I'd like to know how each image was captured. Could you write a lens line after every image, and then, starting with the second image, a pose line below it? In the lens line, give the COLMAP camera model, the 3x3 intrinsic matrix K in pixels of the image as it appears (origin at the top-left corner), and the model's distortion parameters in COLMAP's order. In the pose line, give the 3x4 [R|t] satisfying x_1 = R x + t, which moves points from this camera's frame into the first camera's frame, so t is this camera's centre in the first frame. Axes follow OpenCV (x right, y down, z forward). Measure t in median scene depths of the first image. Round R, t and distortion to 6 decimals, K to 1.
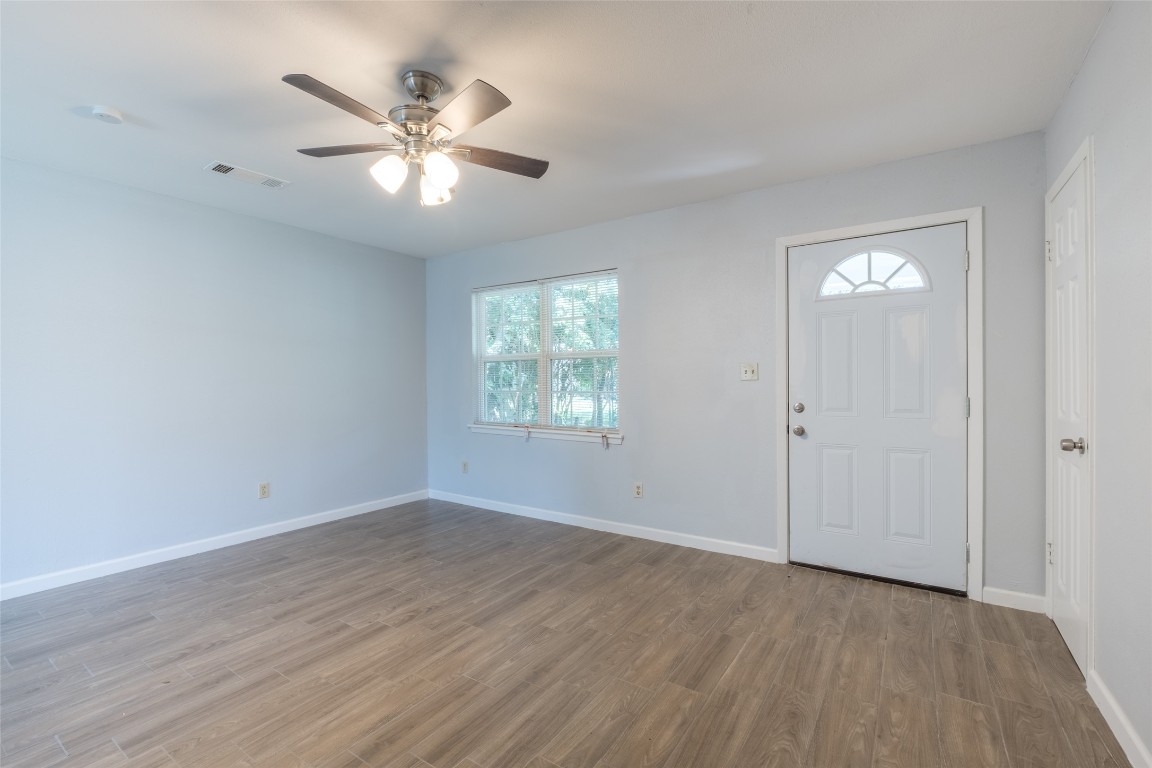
lens RADIAL K [[499.5, 0, 577.4], [0, 499.5, 386.0], [0, 0, 1]] dist [-0.003796, -0.001103]
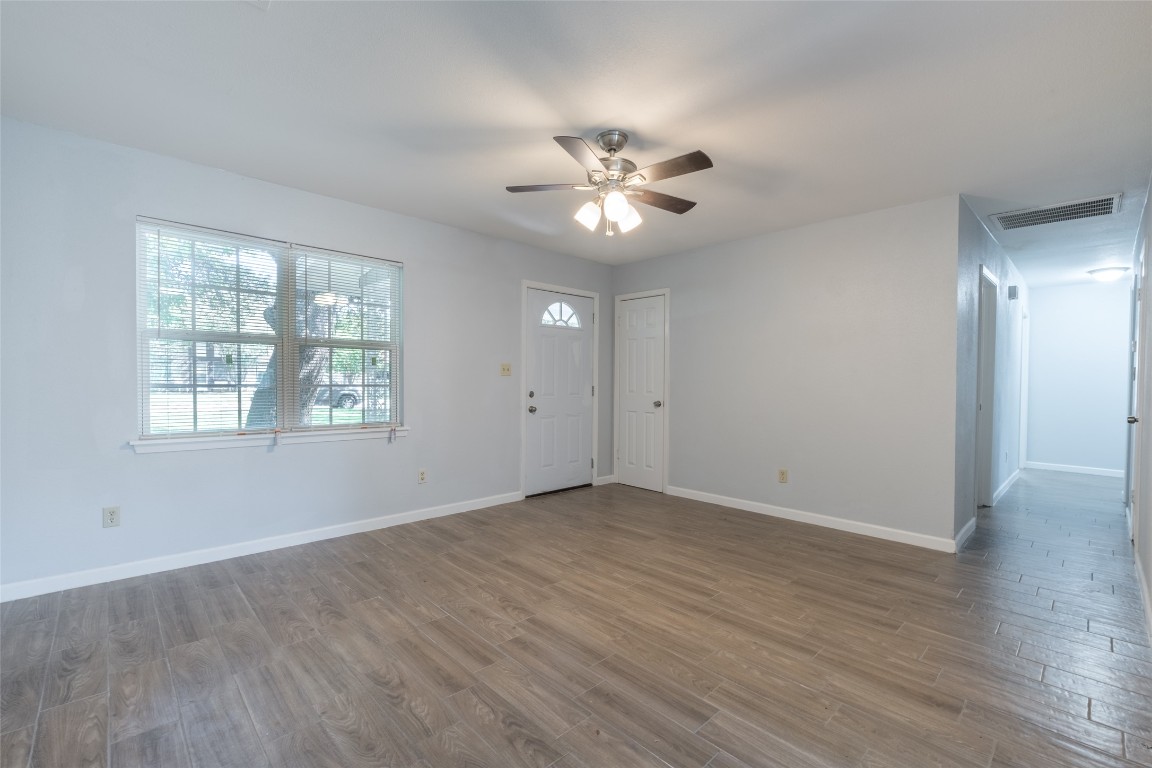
lens RADIAL K [[499.5, 0, 579.8], [0, 499.5, 380.9], [0, 0, 1]] dist [-0.003796, -0.001103]
pose [[0.215423, 0.002449, 0.976518, -1.098692], [-0.005664, 0.999983, -0.001258, 0.004372], [-0.976504, -0.005260, 0.215433, 0.565280]]
